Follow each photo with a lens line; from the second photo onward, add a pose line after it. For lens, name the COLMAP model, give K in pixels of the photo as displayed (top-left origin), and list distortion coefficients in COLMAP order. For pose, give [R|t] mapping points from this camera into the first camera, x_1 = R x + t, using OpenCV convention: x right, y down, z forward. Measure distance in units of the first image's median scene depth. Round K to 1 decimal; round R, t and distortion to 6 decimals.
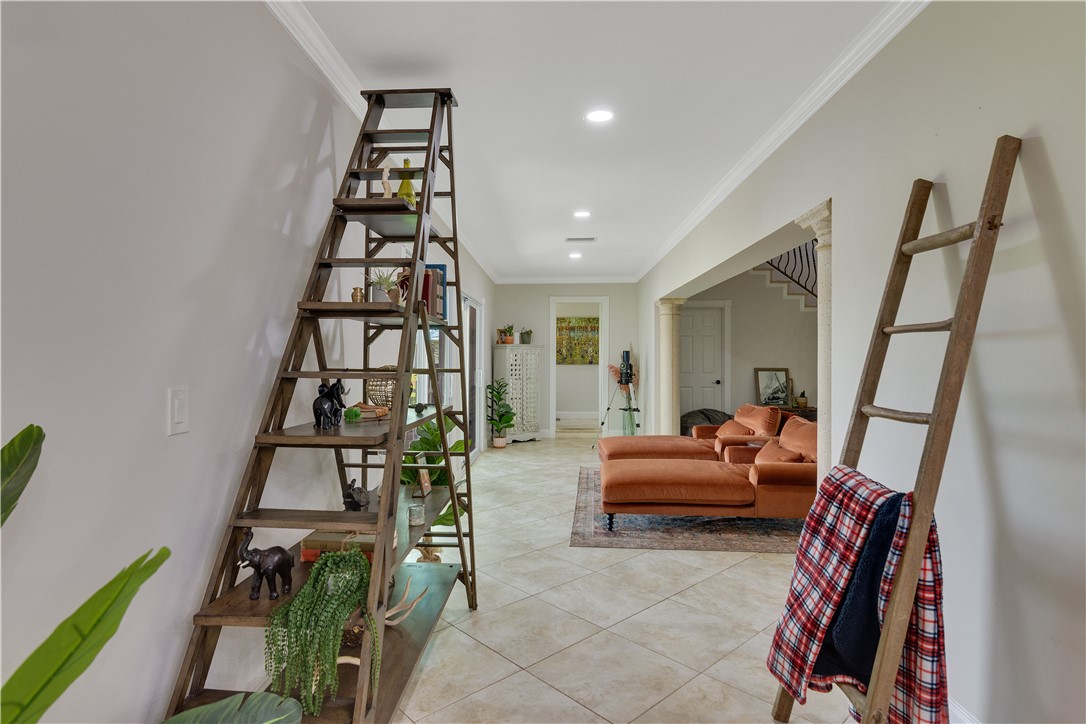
lens RADIAL K [[556.2, 0, 543.0], [0, 556.2, 362.0], [0, 0, 1]] dist [0.000075, -0.000201]
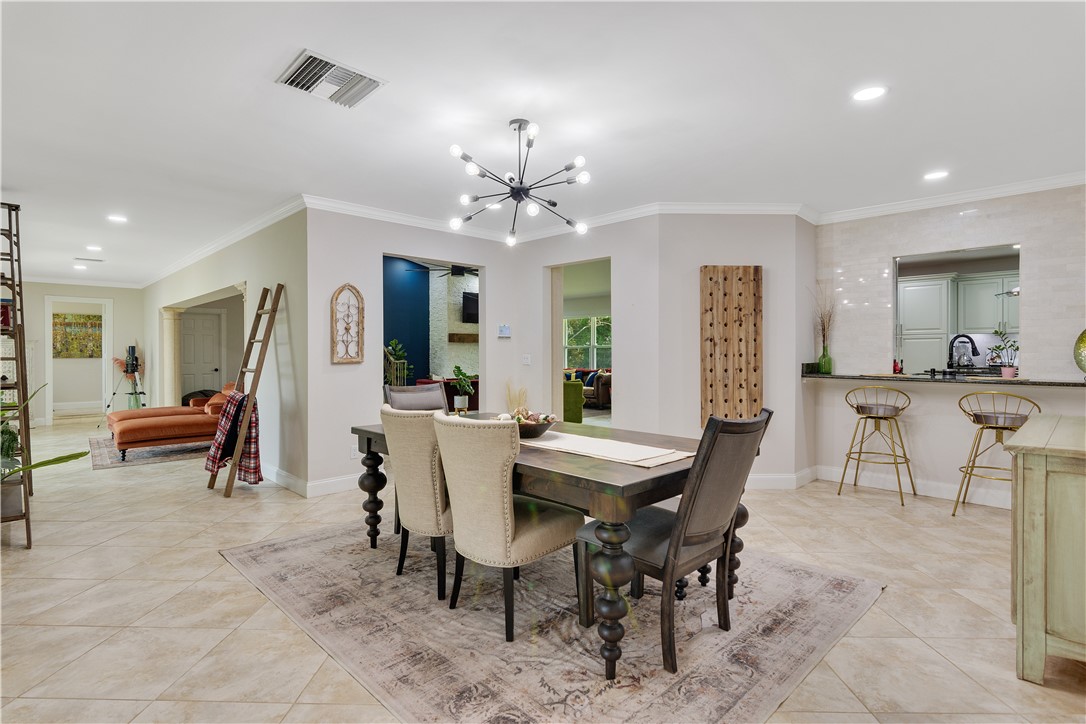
lens RADIAL K [[538.9, 0, 545.1], [0, 538.9, 353.5], [0, 0, 1]] dist [-0.016930, -0.000546]
pose [[0.686136, -0.004135, 0.727462, -0.085838], [0.007591, 0.999970, -0.001476, 0.005546], [-0.727434, 0.006535, 0.686147, -0.500710]]
